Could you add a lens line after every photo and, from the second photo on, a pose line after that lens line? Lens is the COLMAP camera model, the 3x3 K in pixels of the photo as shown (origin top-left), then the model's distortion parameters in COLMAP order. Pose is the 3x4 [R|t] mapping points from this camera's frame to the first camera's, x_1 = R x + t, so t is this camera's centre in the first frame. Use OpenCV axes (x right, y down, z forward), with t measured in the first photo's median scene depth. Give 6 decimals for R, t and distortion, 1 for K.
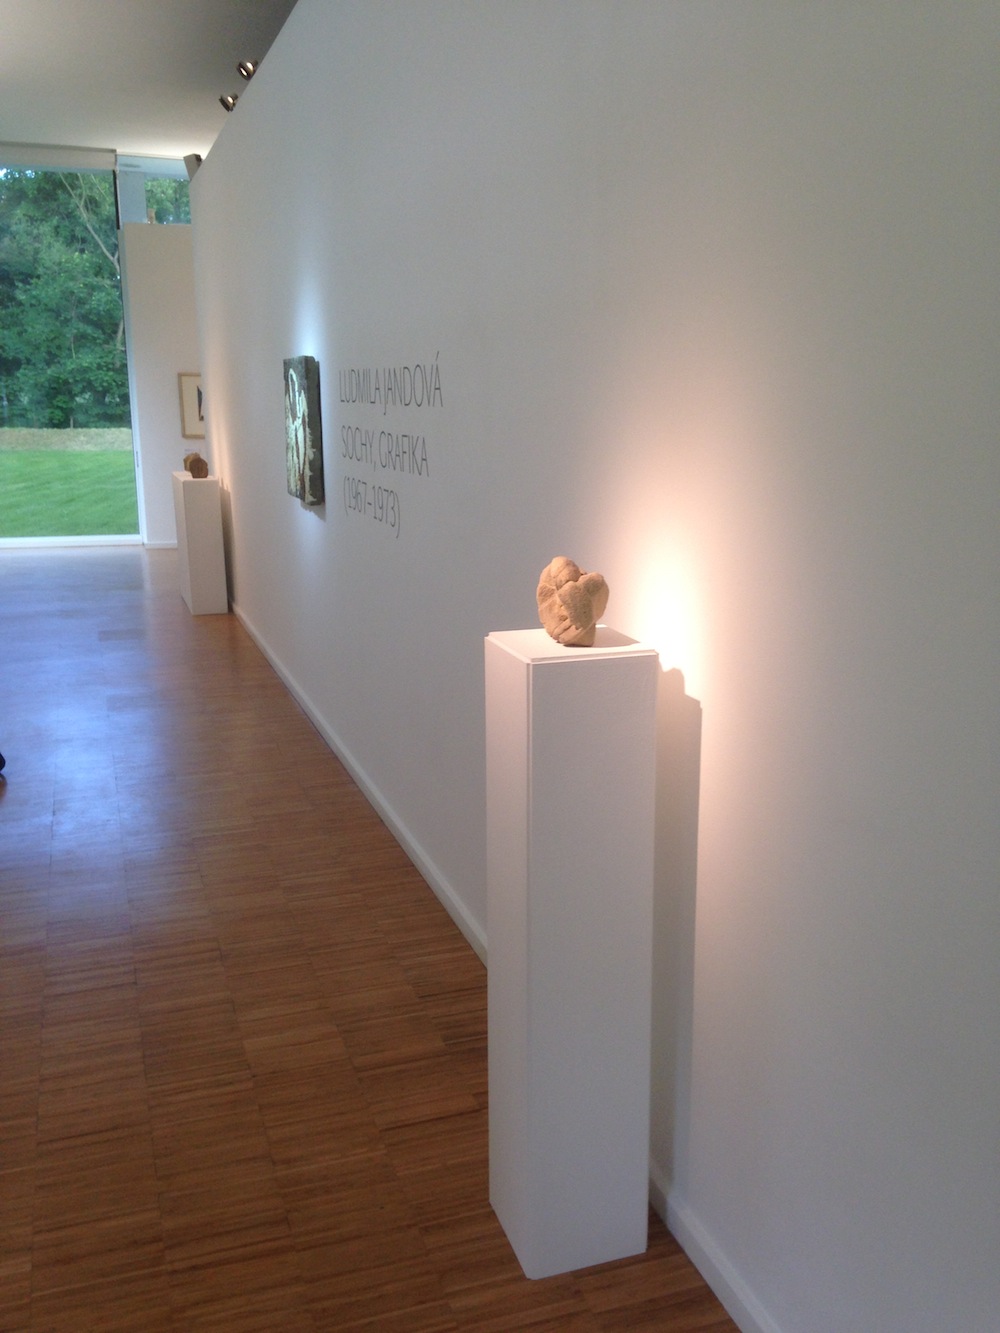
lens RADIAL K [[1229.3, 0, 506.0], [0, 1229.3, 658.6], [0, 0, 1]] dist [0.203328, -0.308933]
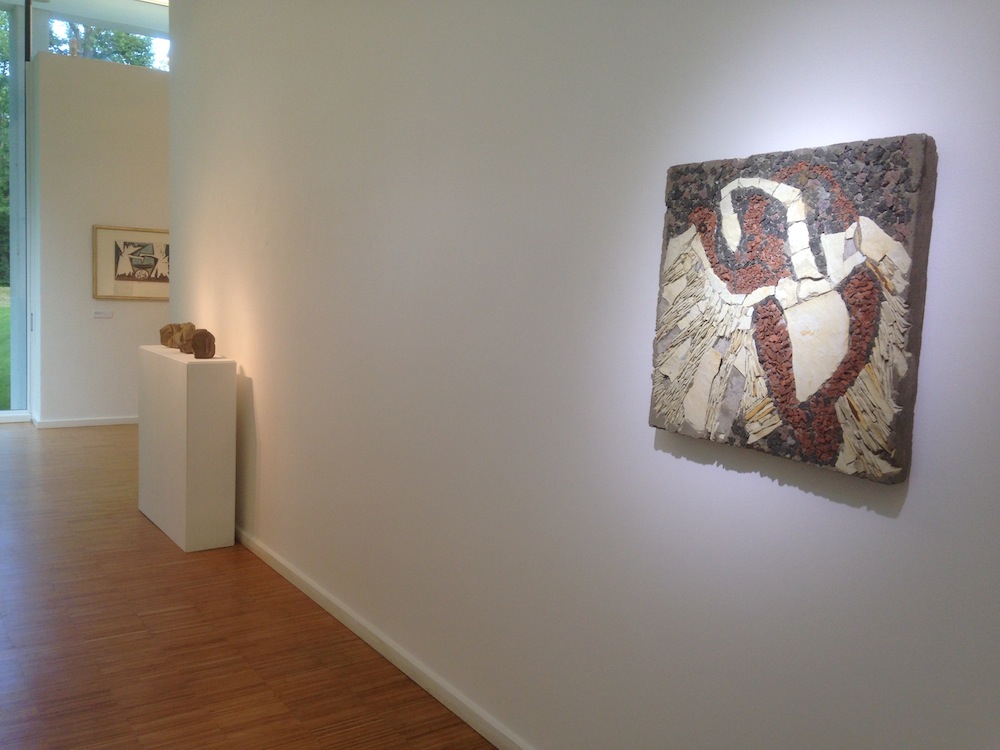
lens RADIAL K [[922.2, 0, 498.8], [0, 922.2, 368.8], [0, 0, 1]] dist [0.203328, -0.308933]
pose [[0.965601, 0.022262, 0.259073, -0.340236], [0.007024, 0.993732, -0.111568, -0.117765], [-0.259933, 0.109550, 0.959392, 0.668291]]
